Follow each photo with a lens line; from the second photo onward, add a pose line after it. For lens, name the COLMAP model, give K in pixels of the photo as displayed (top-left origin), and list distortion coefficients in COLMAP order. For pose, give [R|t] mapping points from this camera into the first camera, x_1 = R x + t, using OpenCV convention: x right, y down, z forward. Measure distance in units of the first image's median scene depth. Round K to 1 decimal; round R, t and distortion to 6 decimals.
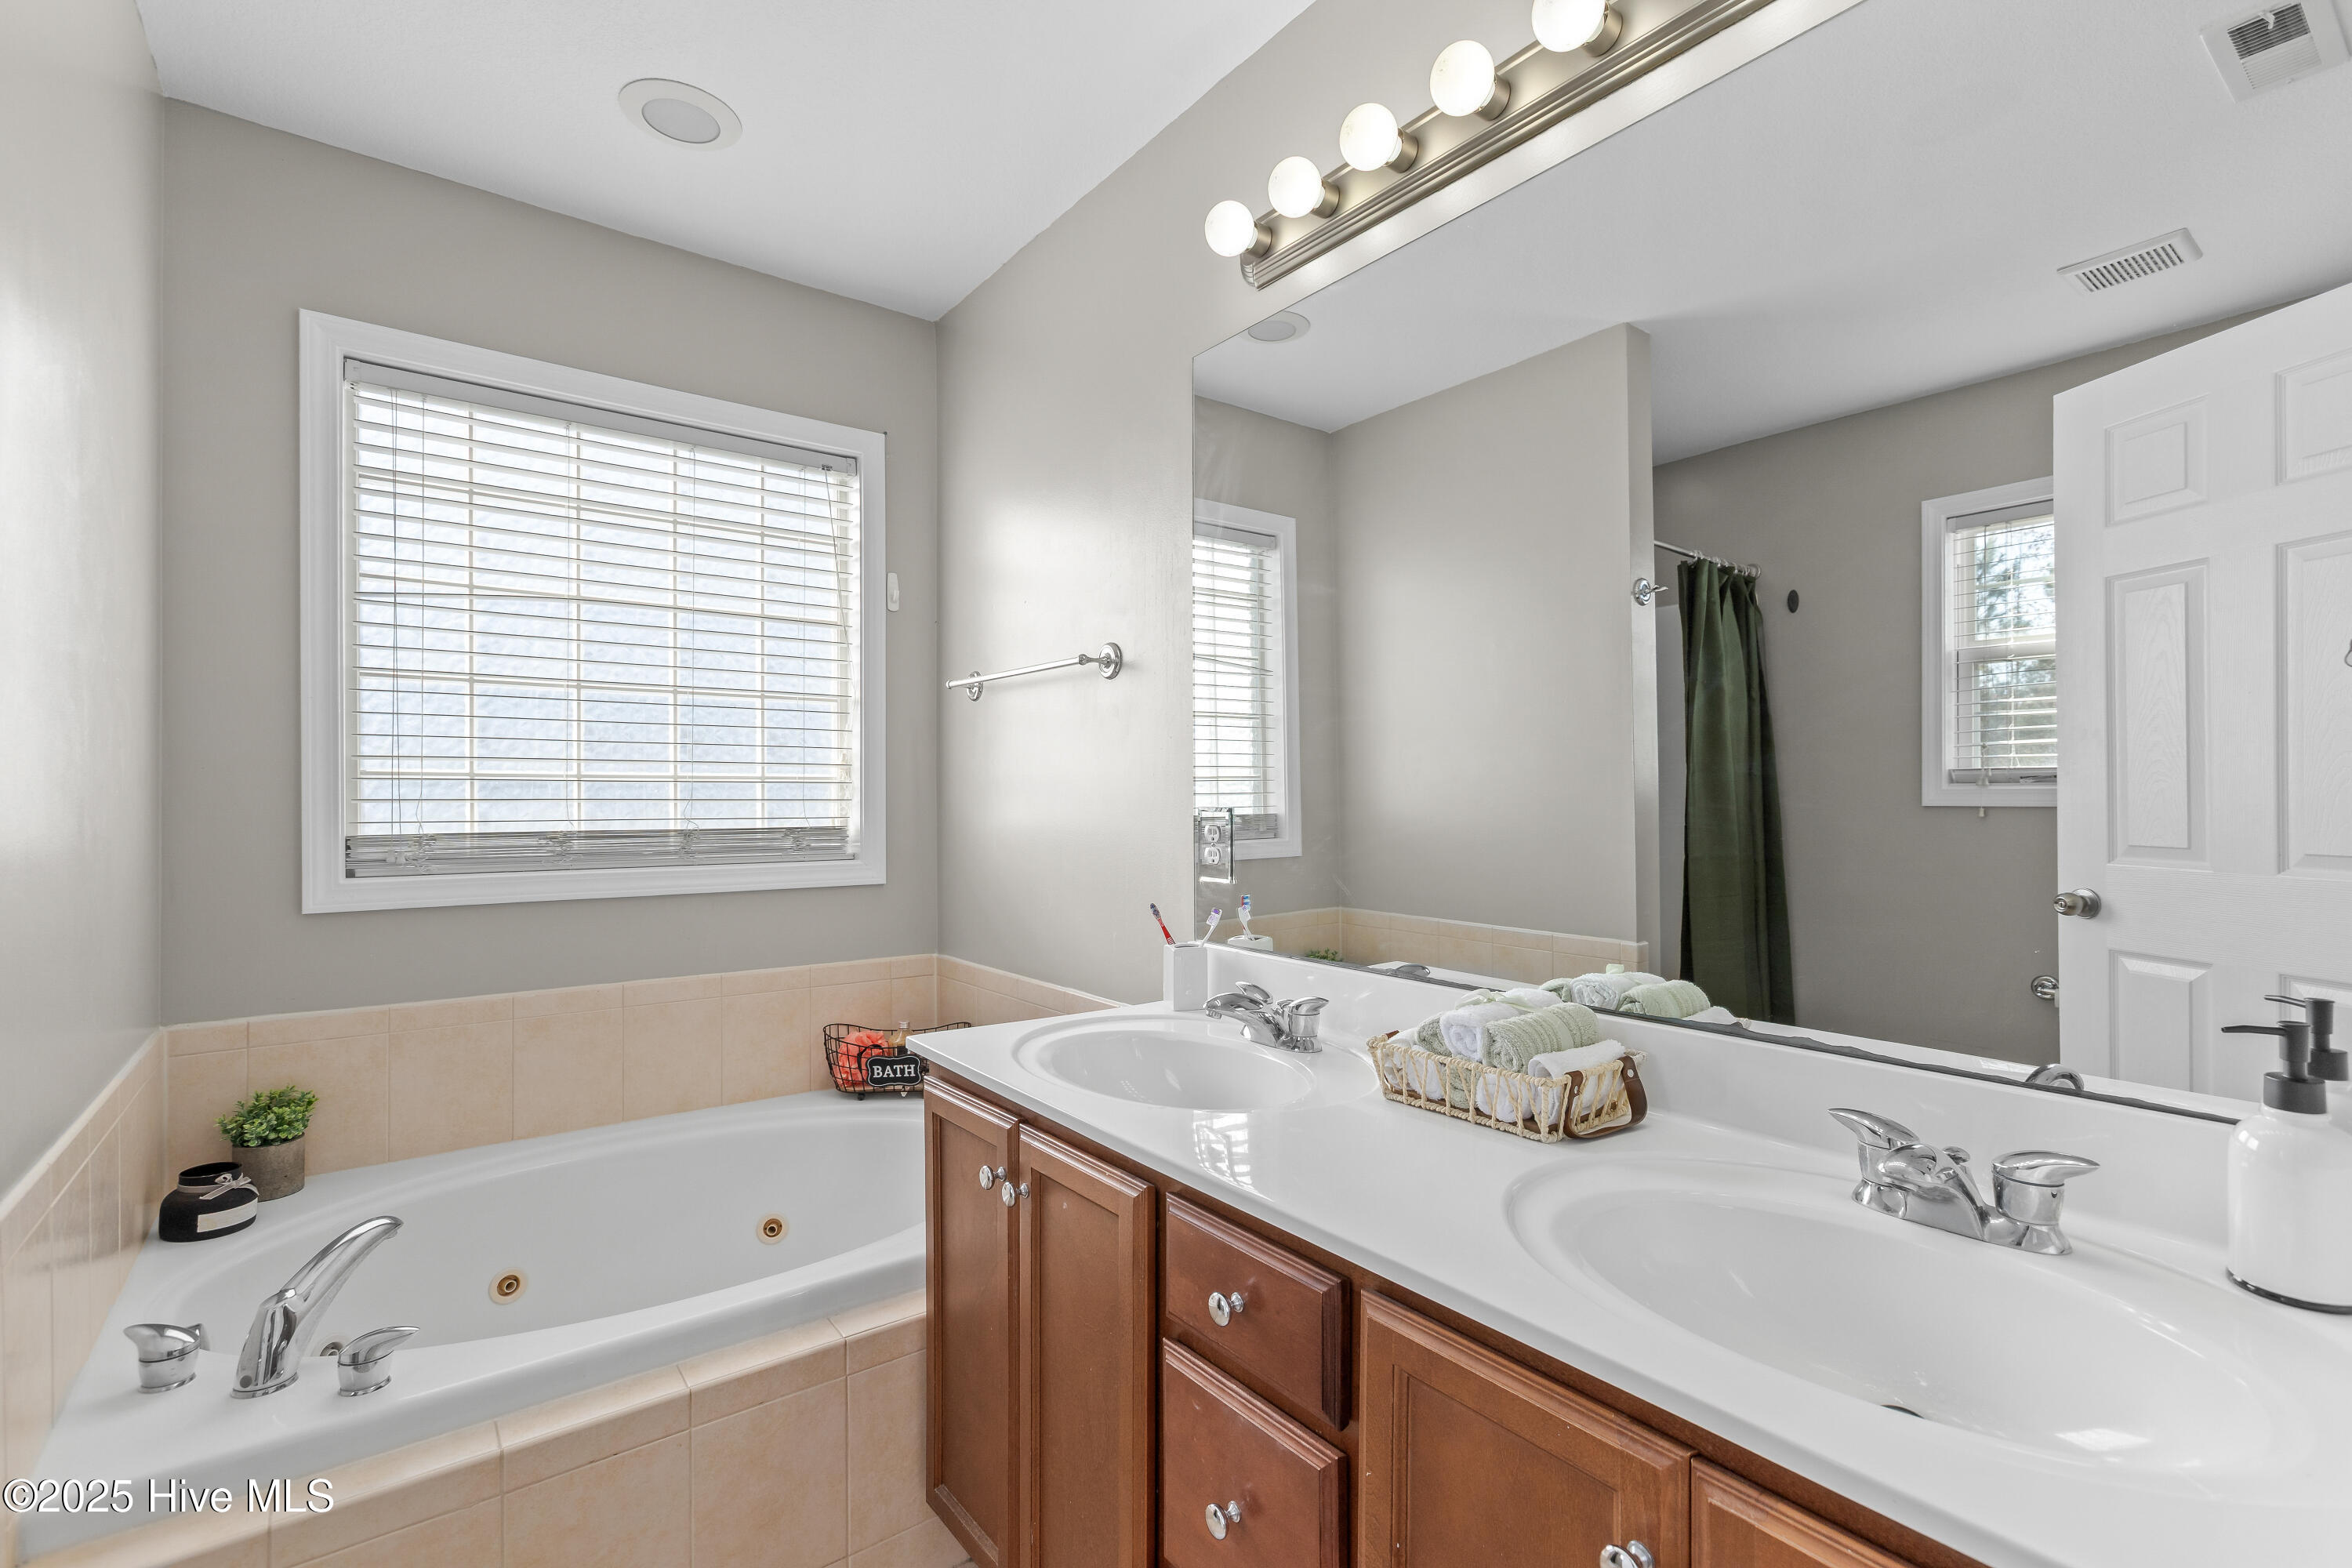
lens RADIAL K [[1051.0, 0, 1180.1], [0, 1051.0, 791.4], [0, 0, 1]] dist [-0.013593, 0.008536]
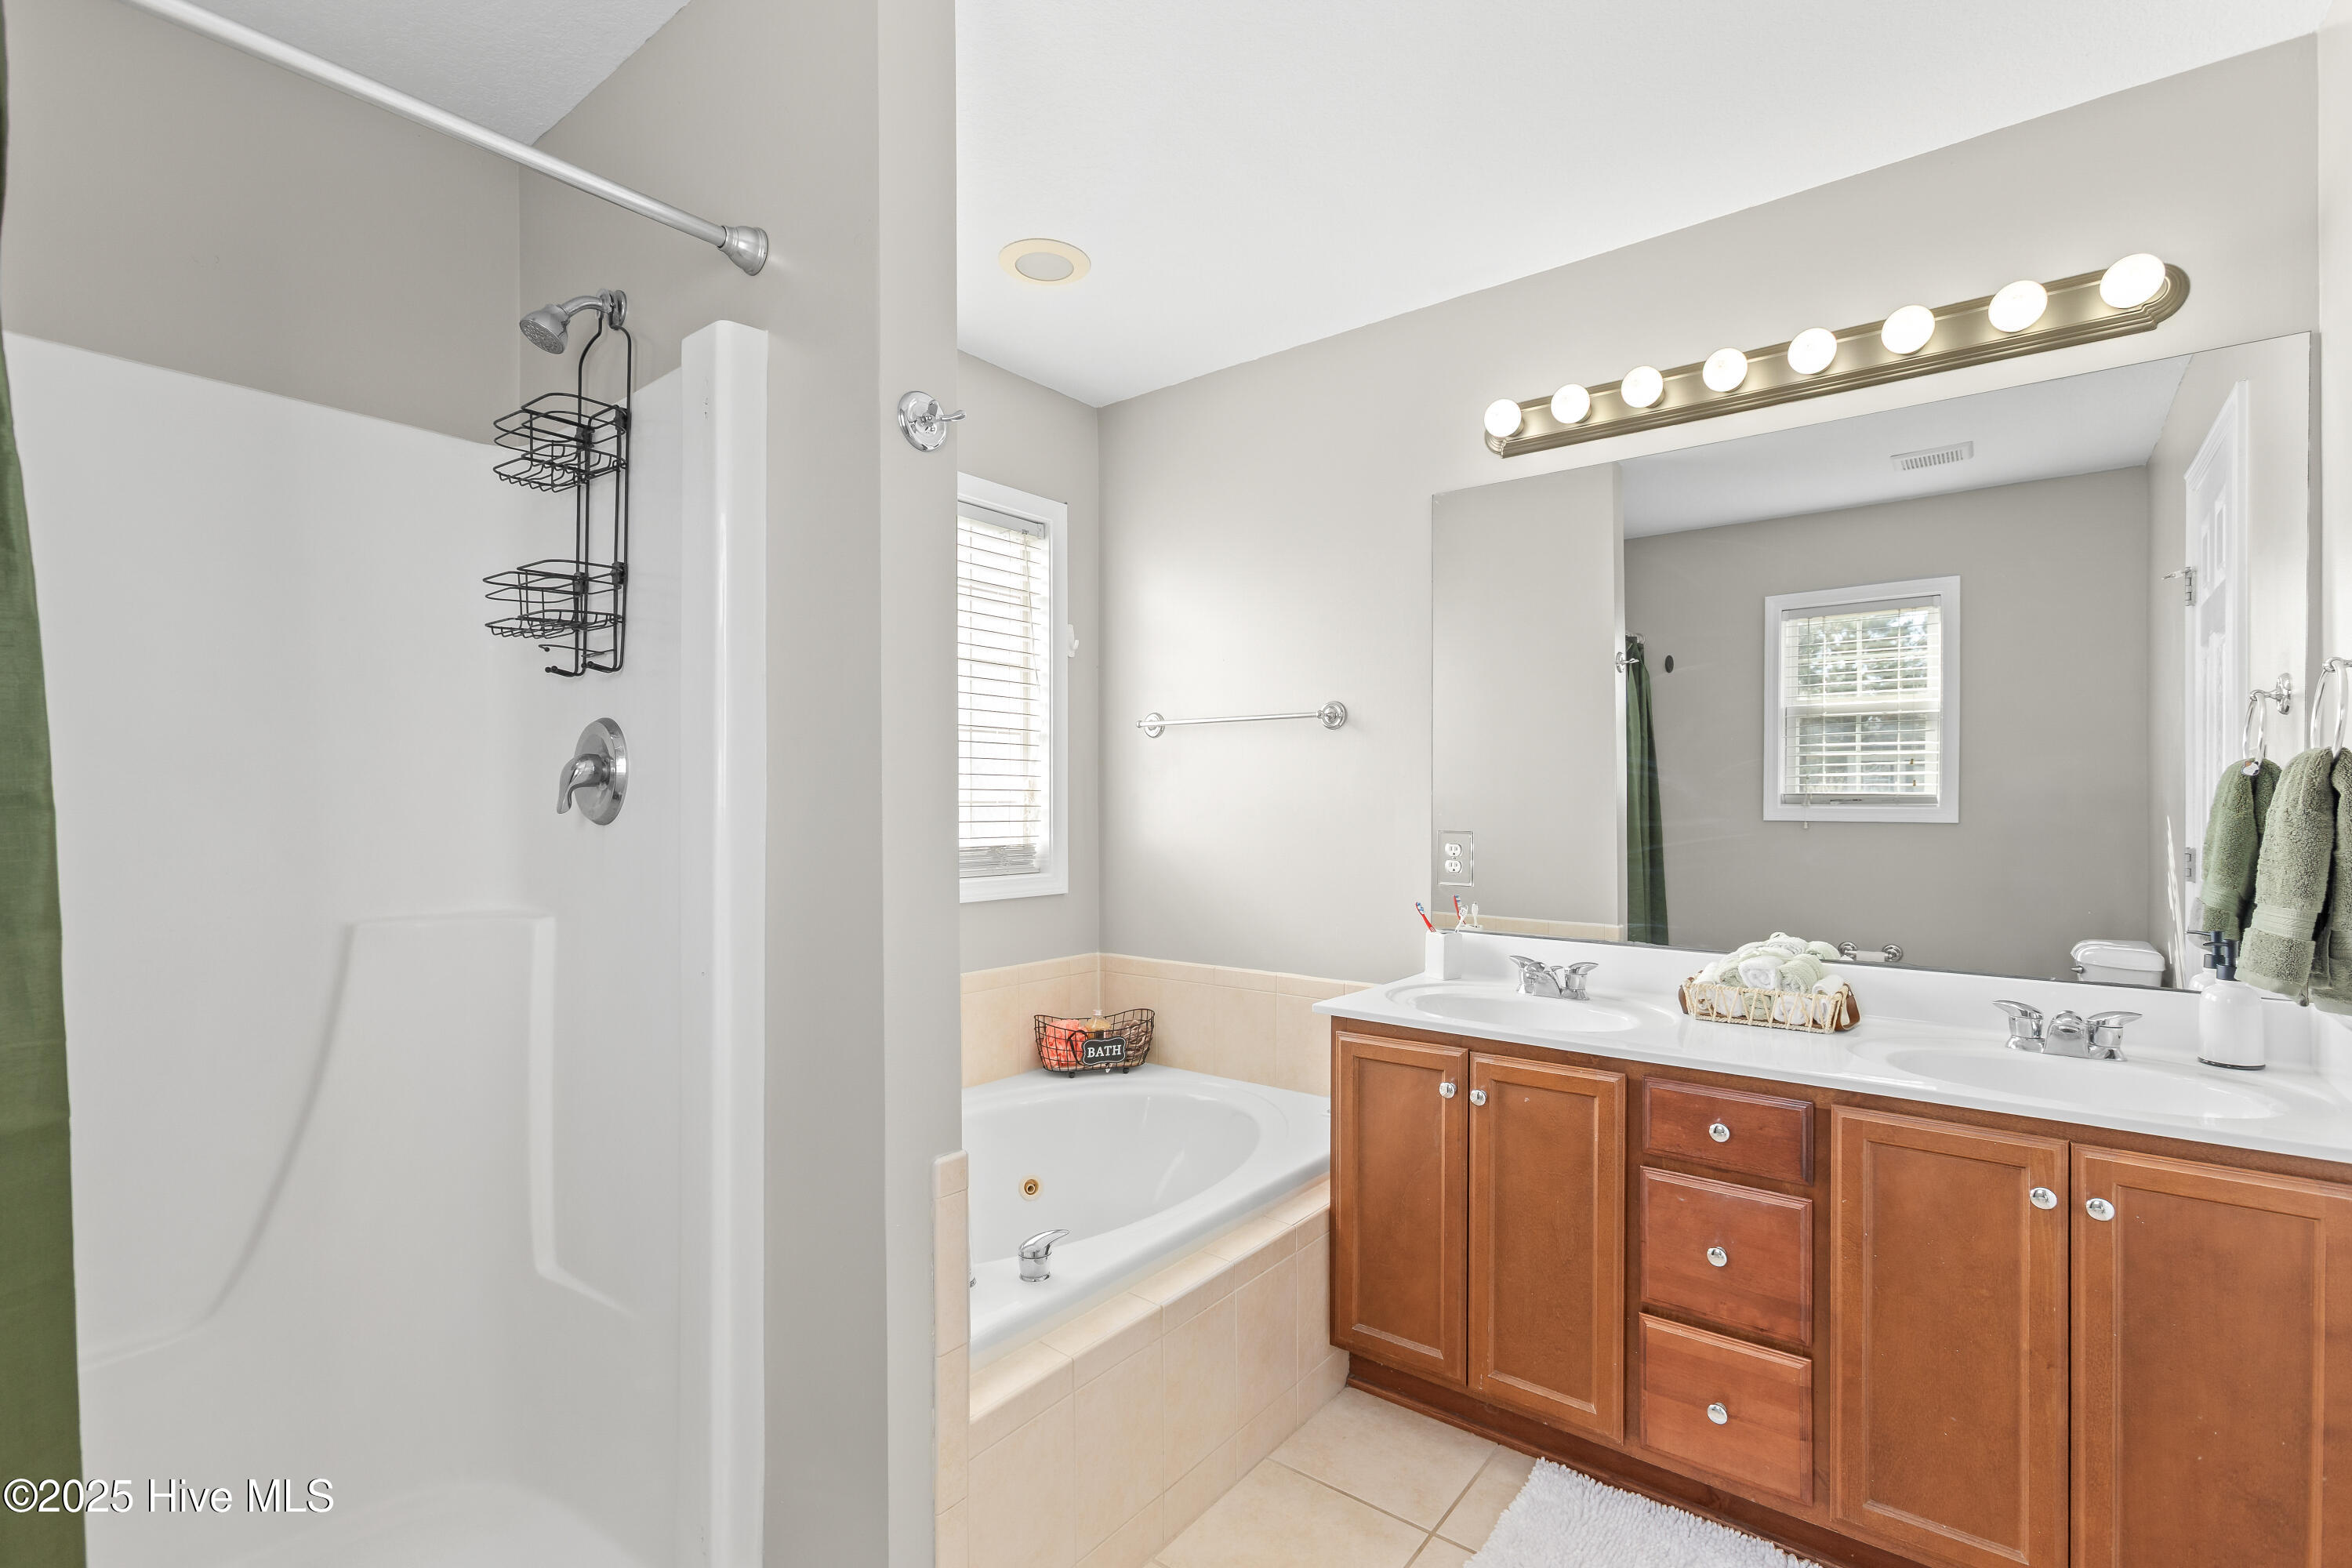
lens RADIAL K [[1051.0, 0, 1184.0], [0, 1051.0, 798.8], [0, 0, 1]] dist [-0.013593, 0.008536]
pose [[0.969336, 0.003383, 0.245717, -0.457500], [-0.003553, 0.999994, 0.000252, -0.017321], [-0.245715, -0.001117, 0.969341, -0.162645]]
